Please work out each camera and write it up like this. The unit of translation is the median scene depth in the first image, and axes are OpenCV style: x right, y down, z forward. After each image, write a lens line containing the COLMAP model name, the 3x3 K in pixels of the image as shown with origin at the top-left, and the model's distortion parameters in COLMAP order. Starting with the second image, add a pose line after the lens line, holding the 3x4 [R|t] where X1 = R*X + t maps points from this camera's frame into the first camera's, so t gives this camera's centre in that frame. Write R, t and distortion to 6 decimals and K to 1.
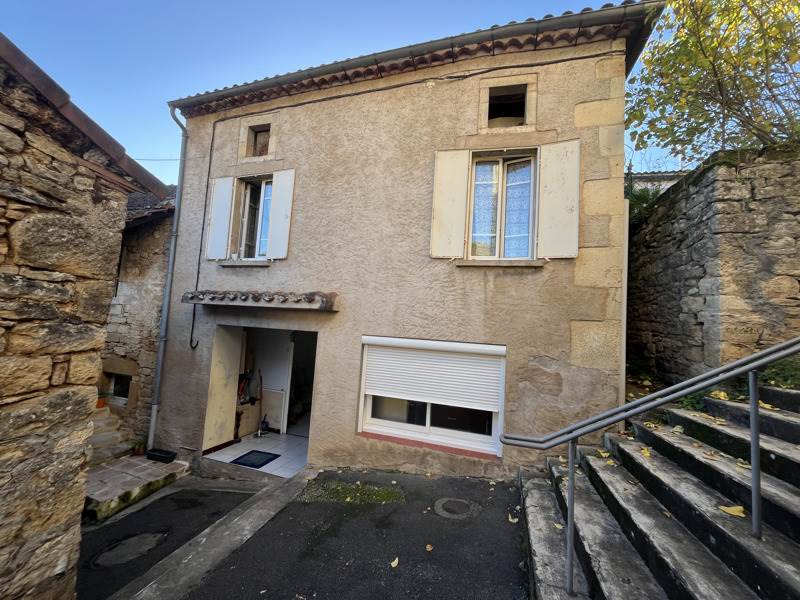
lens RADIAL K [[319.7, 0, 400.0], [0, 319.7, 300.0], [0, 0, 1]] dist [-0.002756, 0.000070]
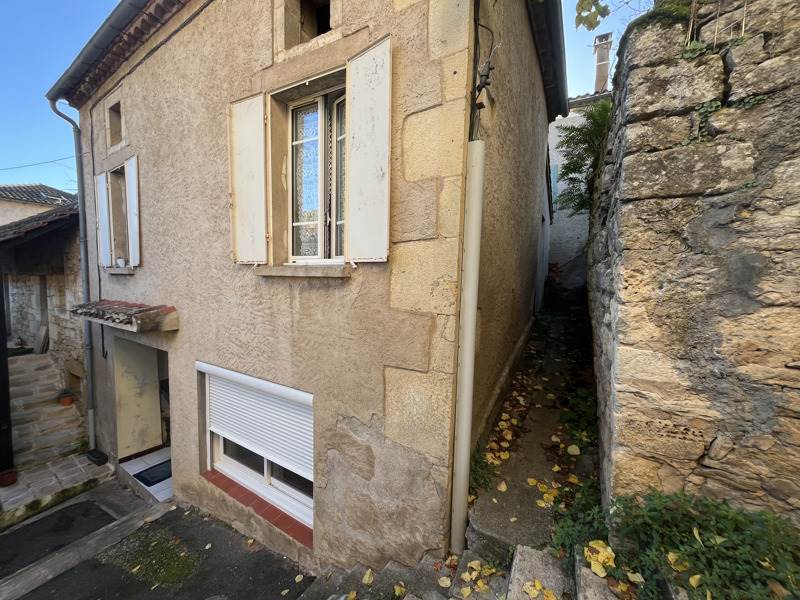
lens RADIAL K [[319.7, 0, 400.0], [0, 319.7, 300.0], [0, 0, 1]] dist [-0.002756, 0.000070]
pose [[0.967559, -0.030759, -0.250767, 0.703632], [0.063837, 0.990118, 0.124861, -0.131790], [0.244449, -0.136819, 0.959961, 0.433313]]
